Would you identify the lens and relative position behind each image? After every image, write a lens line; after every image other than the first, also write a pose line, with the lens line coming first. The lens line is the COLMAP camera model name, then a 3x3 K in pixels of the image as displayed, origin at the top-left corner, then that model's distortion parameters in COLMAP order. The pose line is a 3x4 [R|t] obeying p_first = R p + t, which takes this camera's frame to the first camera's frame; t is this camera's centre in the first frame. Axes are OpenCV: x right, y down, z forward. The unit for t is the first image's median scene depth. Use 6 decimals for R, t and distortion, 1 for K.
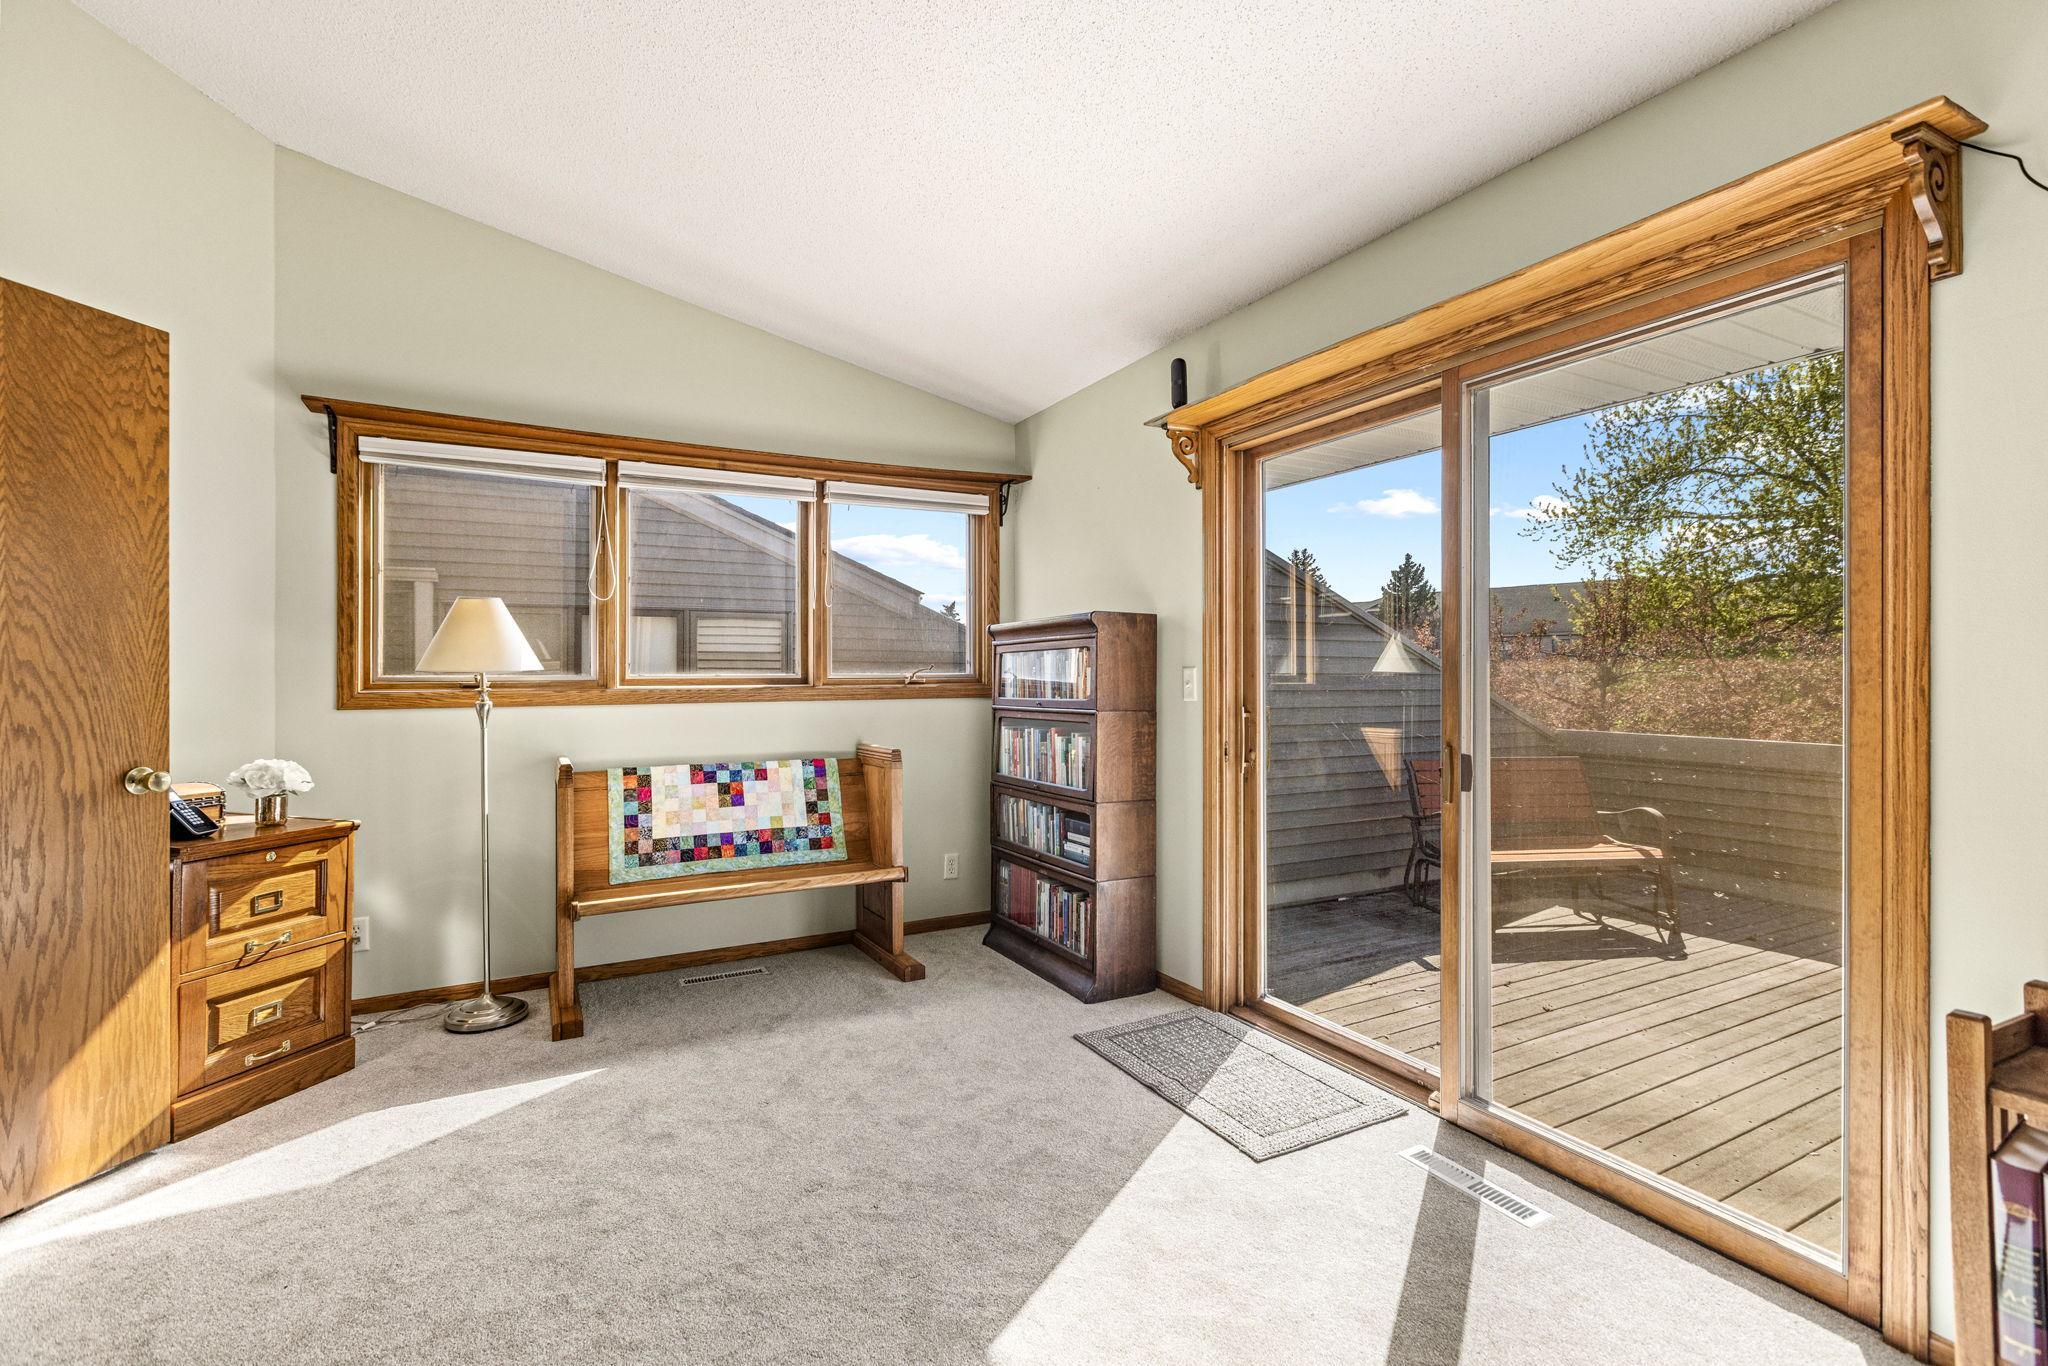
lens RADIAL K [[935.9, 0, 1015.3], [0, 935.9, 676.9], [0, 0, 1]] dist [-0.000195, 0.001366]
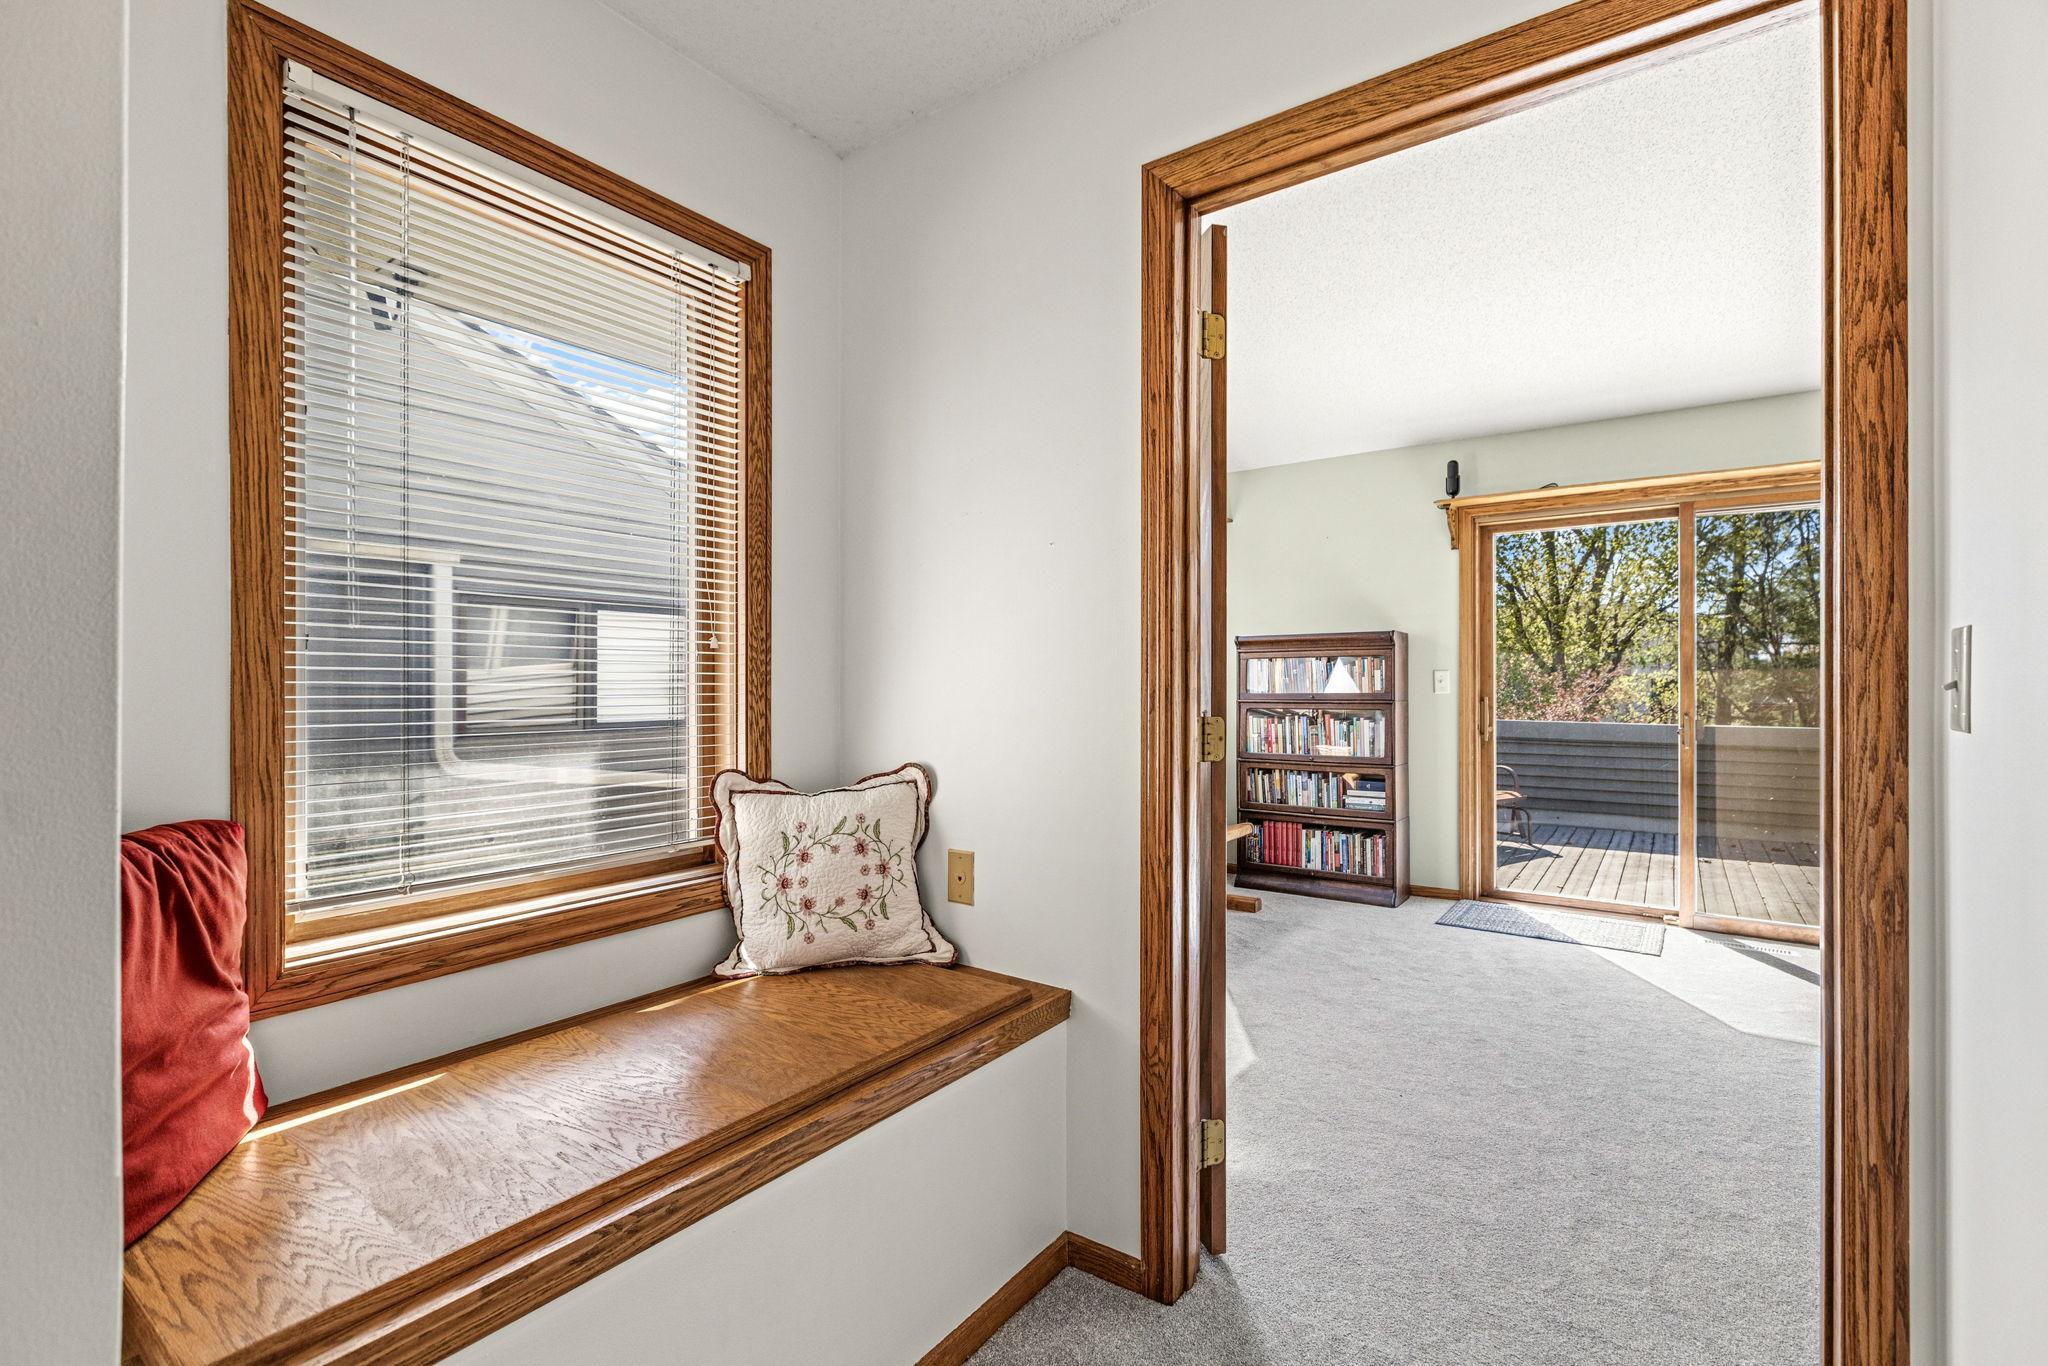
lens RADIAL K [[935.9, 0, 1017.5], [0, 935.9, 676.4], [0, 0, 1]] dist [-0.000195, 0.001366]
pose [[0.892152, 0.005408, 0.451703, -1.012008], [-0.002303, 0.999970, -0.007424, 0.009634], [-0.451729, 0.005584, 0.892138, -0.008929]]
